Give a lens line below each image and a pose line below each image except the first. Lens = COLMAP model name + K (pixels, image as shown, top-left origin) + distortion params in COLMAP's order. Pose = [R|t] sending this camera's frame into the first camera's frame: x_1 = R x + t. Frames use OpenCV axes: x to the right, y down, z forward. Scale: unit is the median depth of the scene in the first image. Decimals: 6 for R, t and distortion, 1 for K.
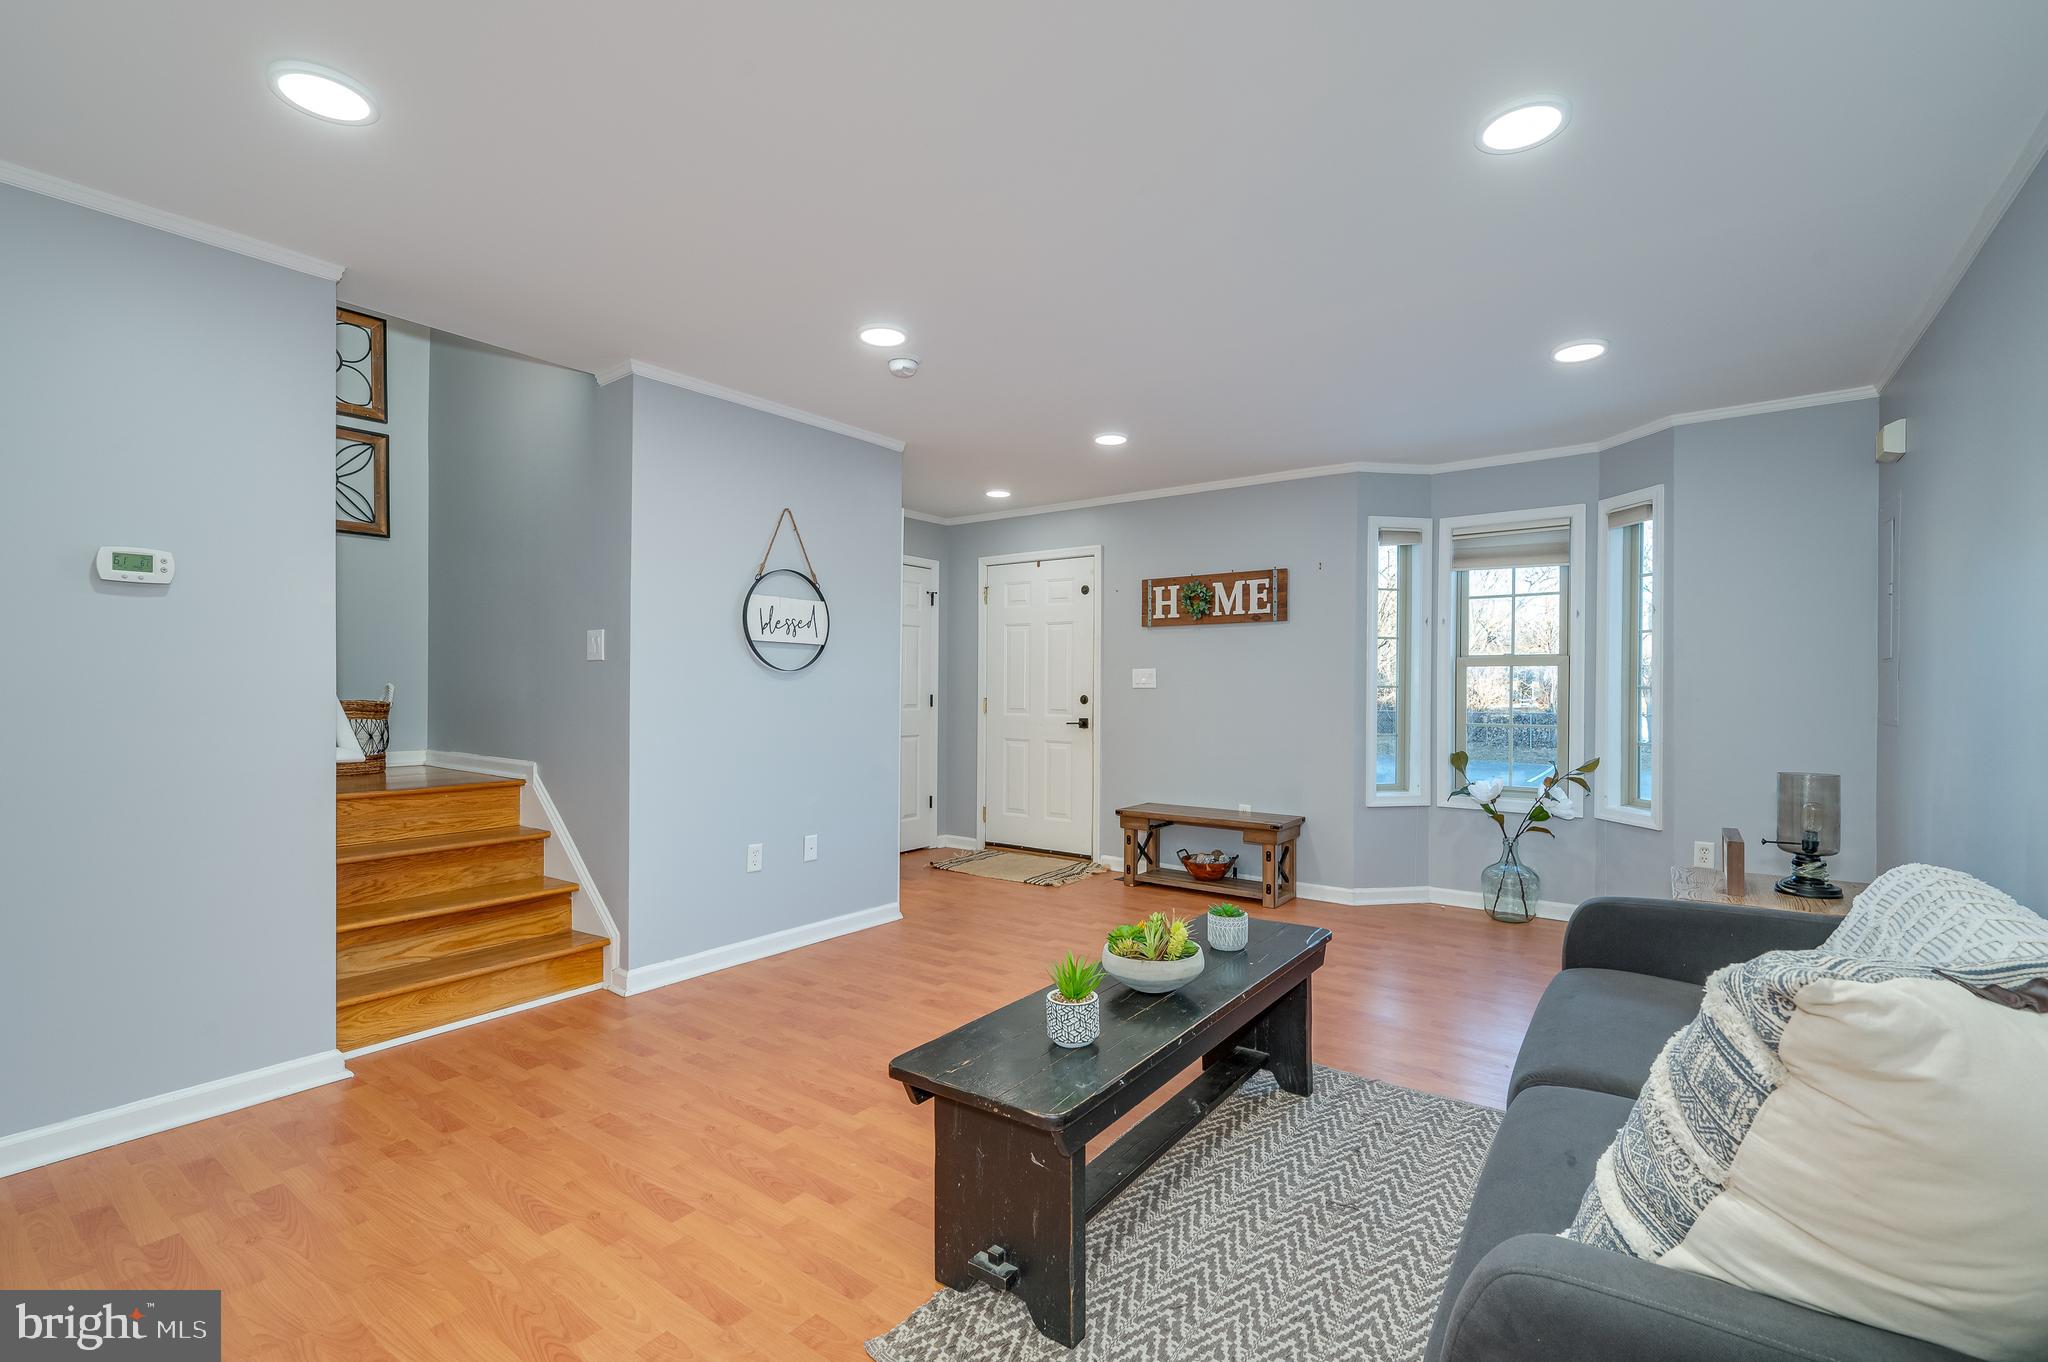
lens RADIAL K [[906.9, 0, 1030.4], [0, 906.9, 701.9], [0, 0, 1]] dist [-0.002026, -0.000344]
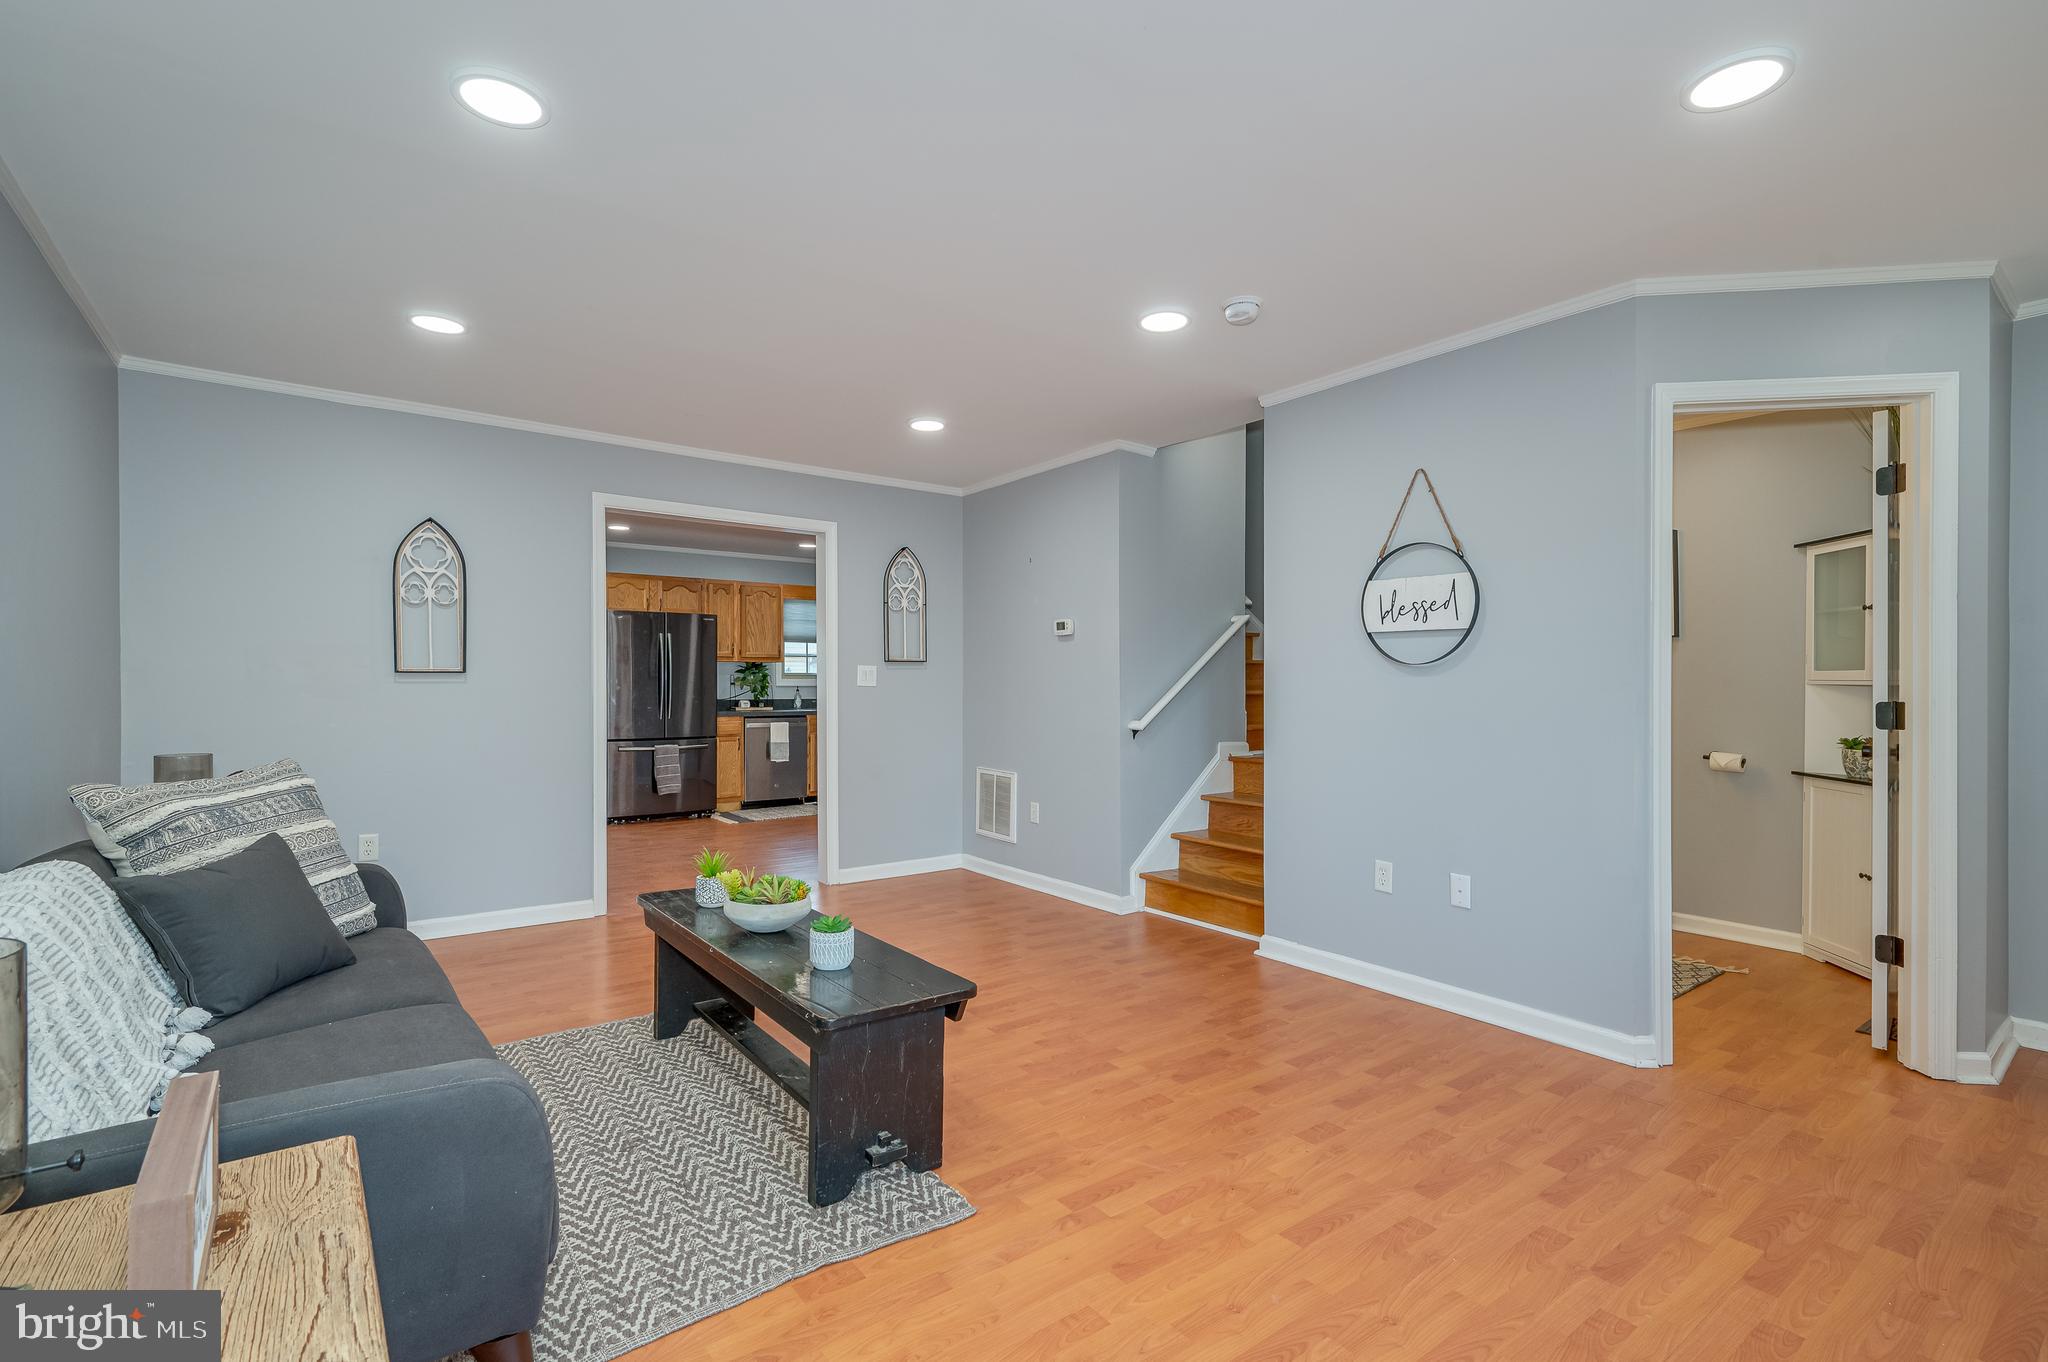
lens RADIAL K [[951.8, 0, 1028.0], [0, 951.8, 688.0], [0, 0, 1]] dist [-0.000189, 0.000380]
pose [[-0.288698, 0.000587, -0.957420, 0.524562], [-0.020660, 0.999763, 0.006842, -0.008765], [0.957197, 0.021755, -0.288617, 0.710495]]
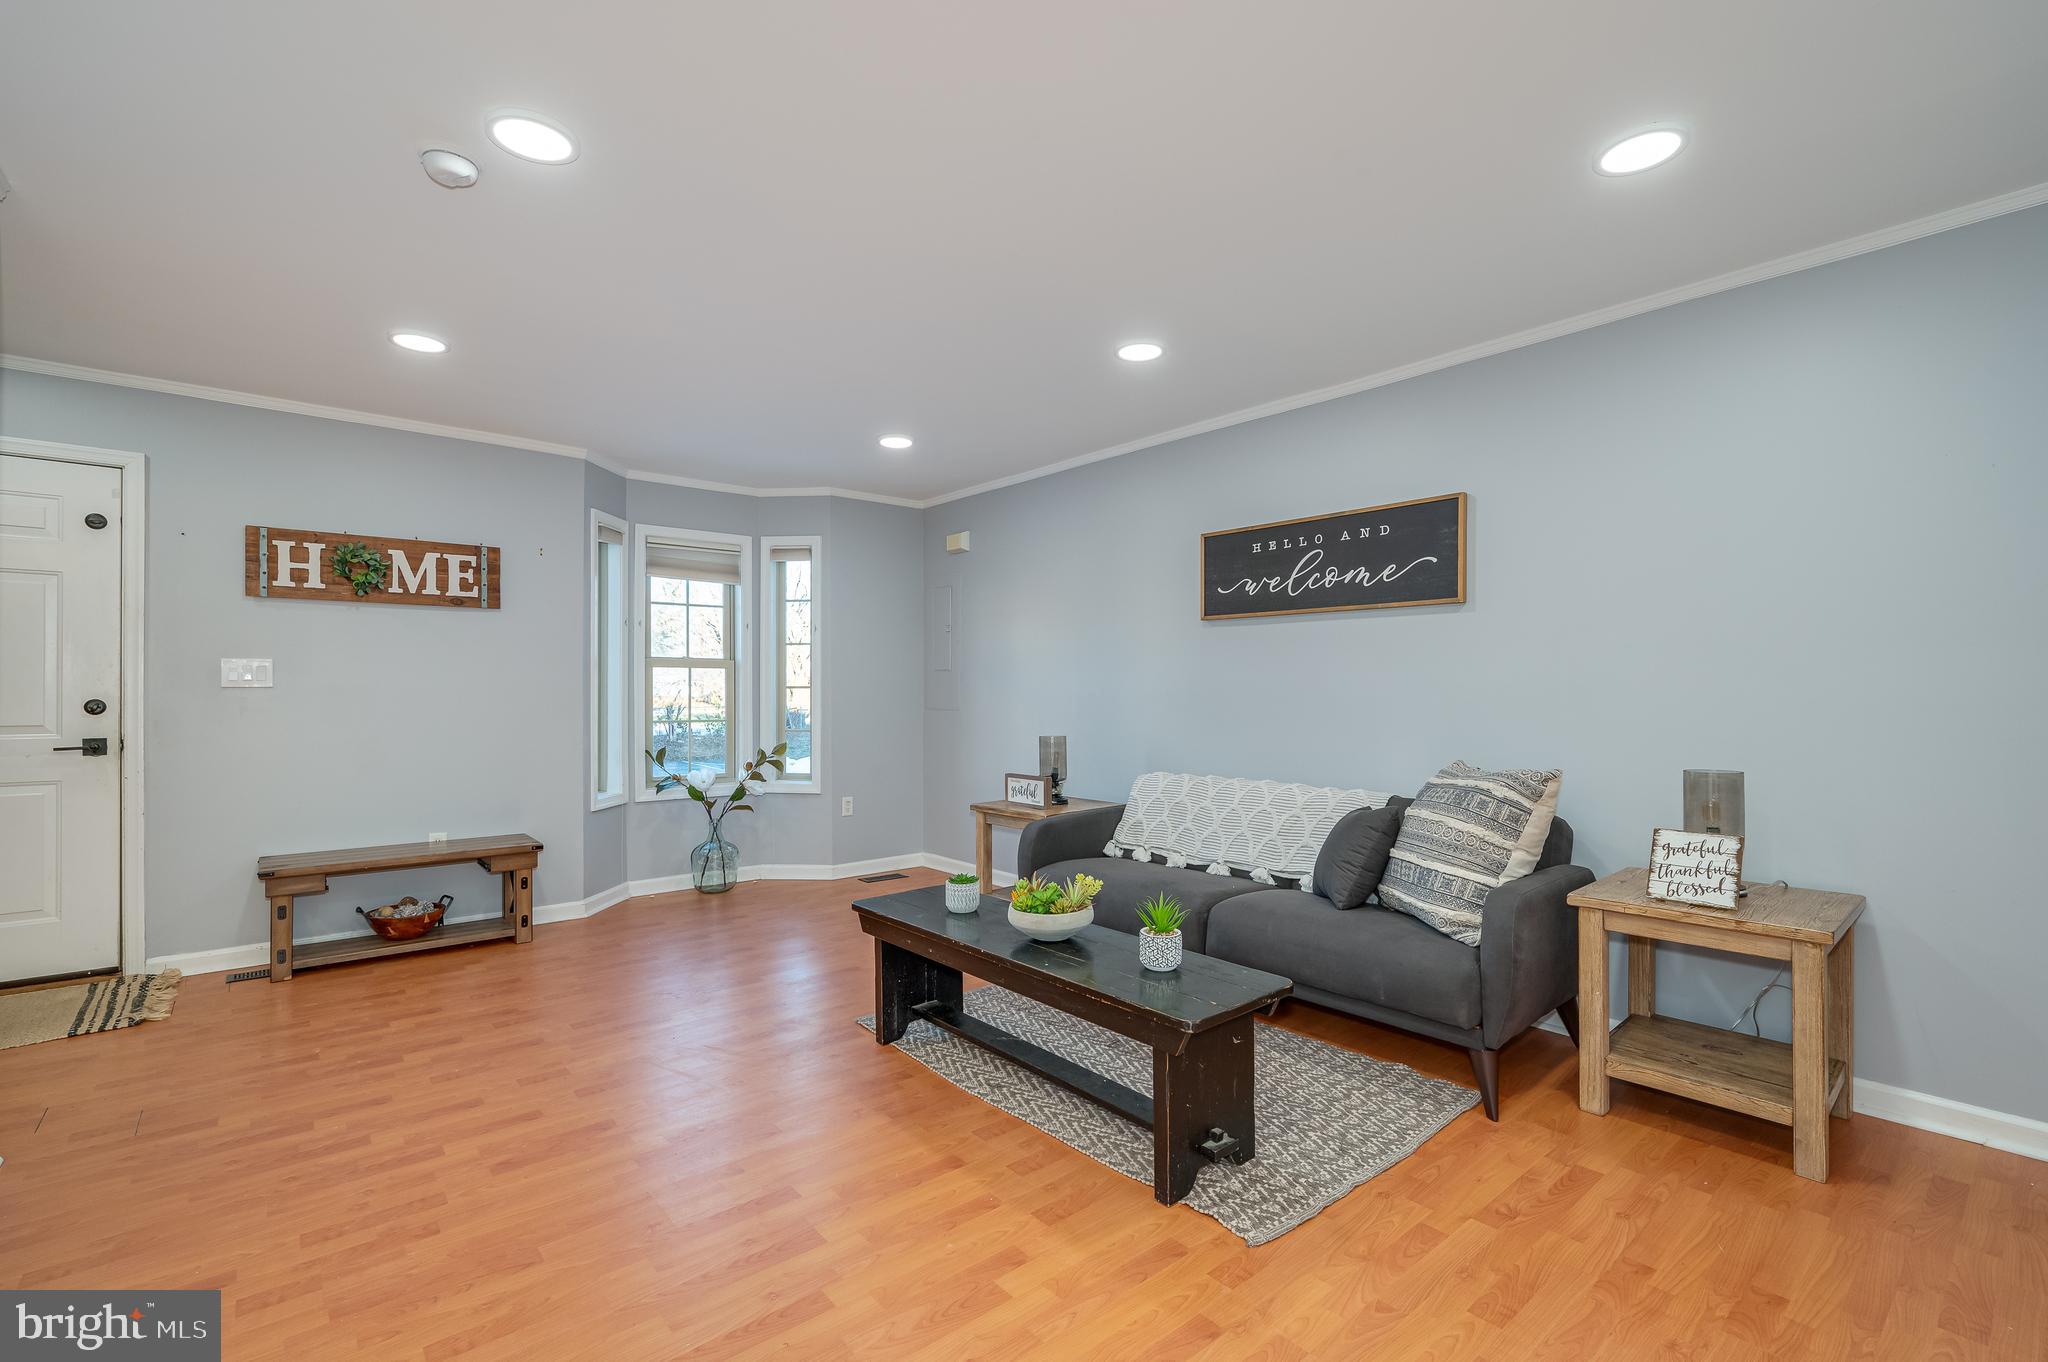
lens RADIAL K [[906.9, 0, 1035.1], [0, 906.9, 697.1], [0, 0, 1]] dist [-0.002026, -0.000344]
pose [[0.229464, -0.010162, 0.973264, -0.434650], [0.014231, 0.999874, 0.007085, -0.005051], [-0.973213, 0.012225, 0.229580, 0.311336]]
